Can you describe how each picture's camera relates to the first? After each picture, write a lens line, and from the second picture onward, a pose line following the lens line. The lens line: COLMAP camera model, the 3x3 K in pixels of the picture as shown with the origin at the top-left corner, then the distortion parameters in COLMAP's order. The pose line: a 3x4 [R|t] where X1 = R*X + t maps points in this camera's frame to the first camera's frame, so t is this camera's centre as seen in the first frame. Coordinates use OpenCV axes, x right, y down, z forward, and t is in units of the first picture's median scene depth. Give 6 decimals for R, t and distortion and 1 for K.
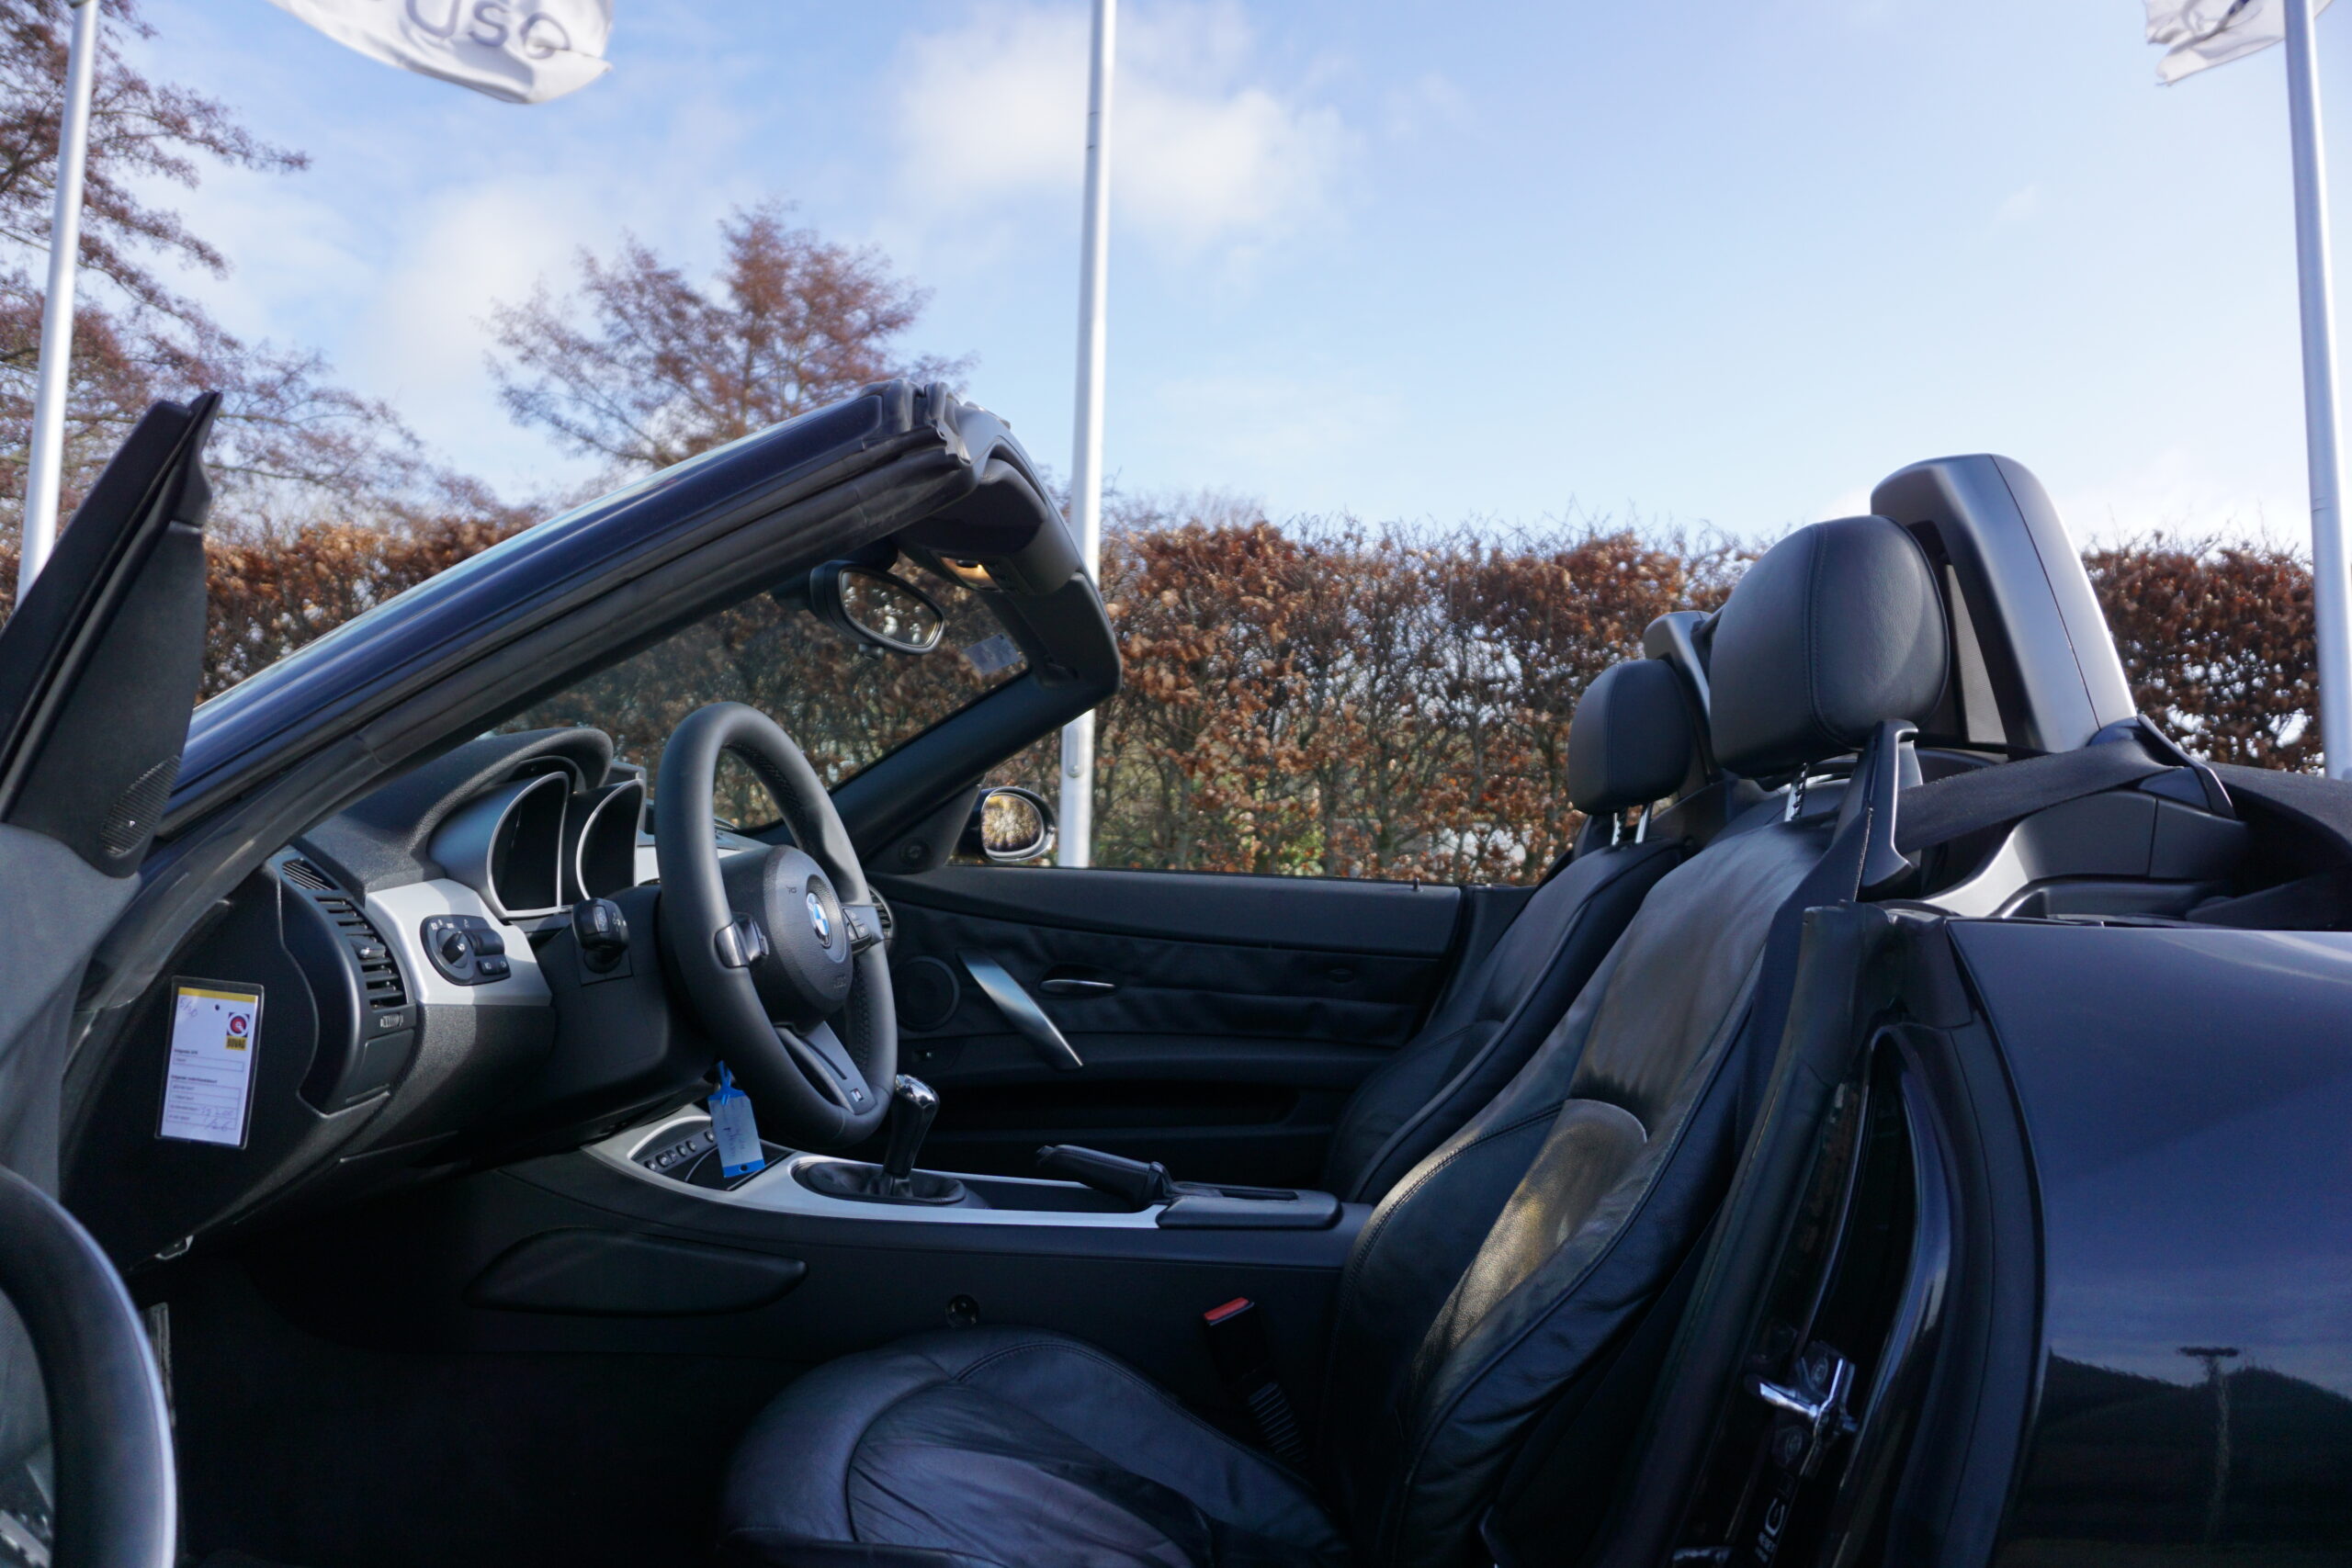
lens RADIAL K [[1578.4, 0, 1176.0], [0, 1578.4, 784.0], [0, 0, 1]] dist [-0.045993, 0.001230]
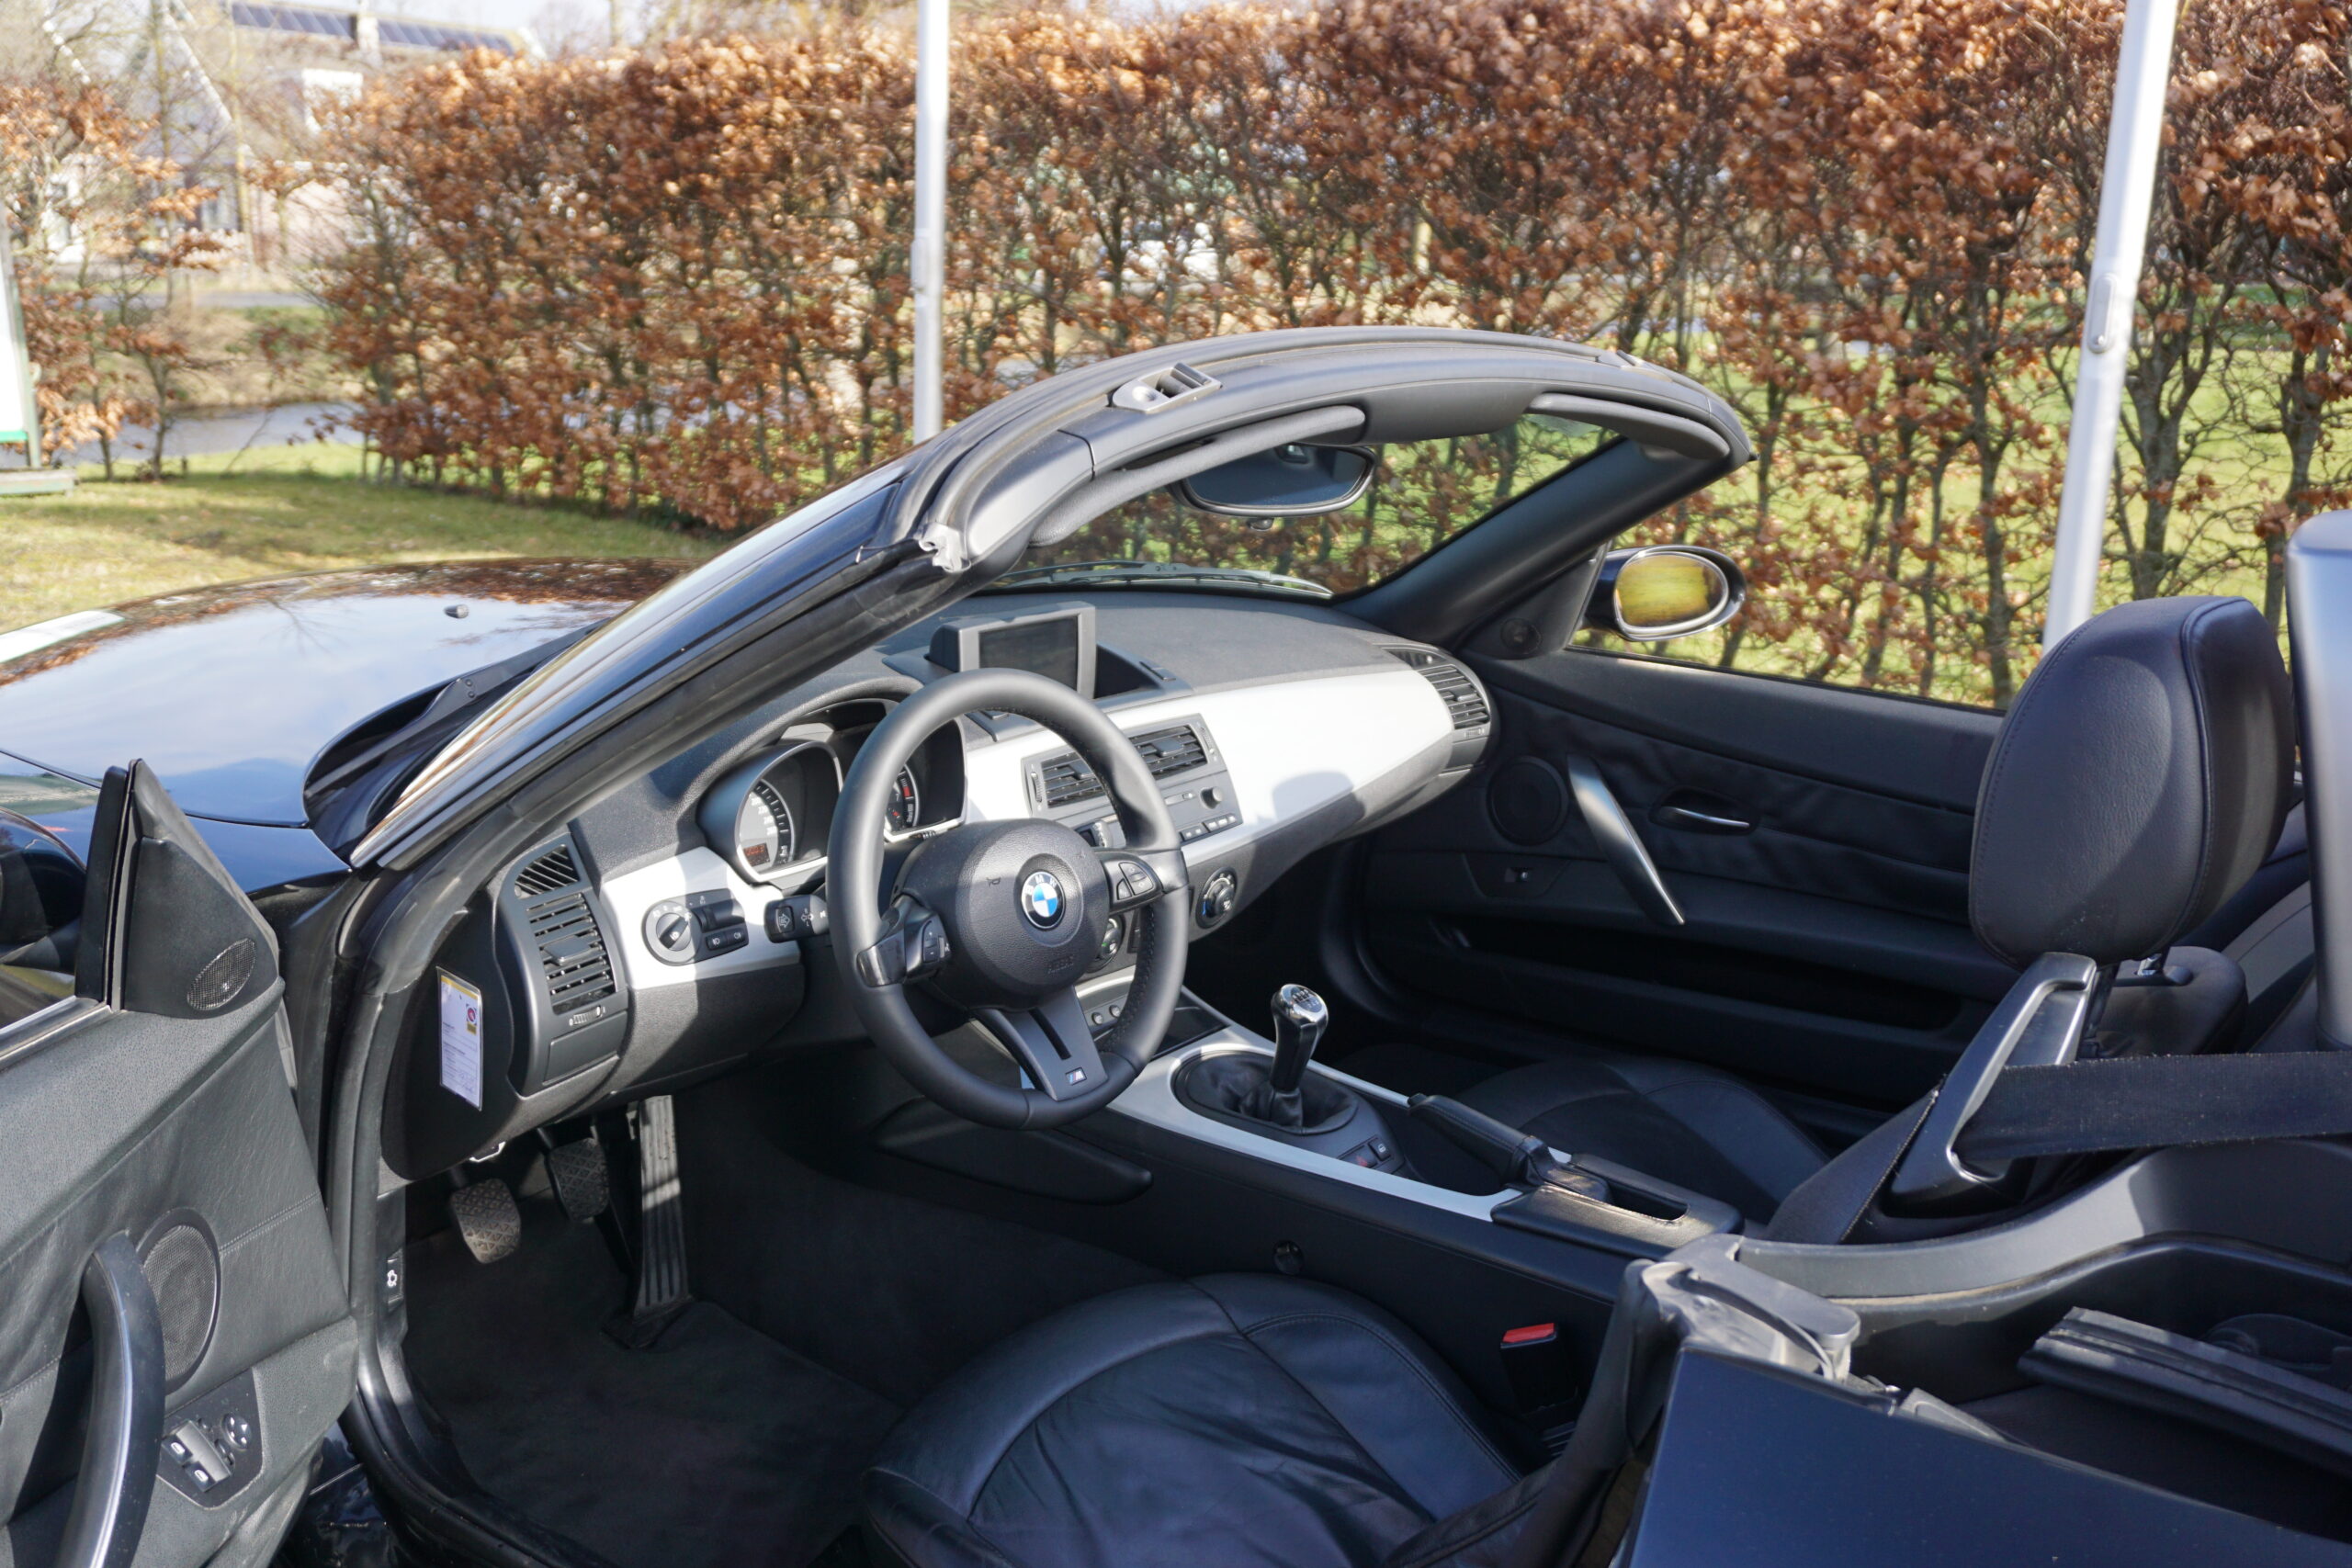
lens RADIAL K [[2094.9, 0, 1176.0], [0, 2094.9, 784.0], [0, 0, 1]] dist [-0.010236, -0.008273]
pose [[0.825481, 0.128164, -0.549687, 0.297235], [0.027407, 0.963629, 0.265836, -0.177371], [0.563764, -0.234508, 0.791944, 0.013845]]
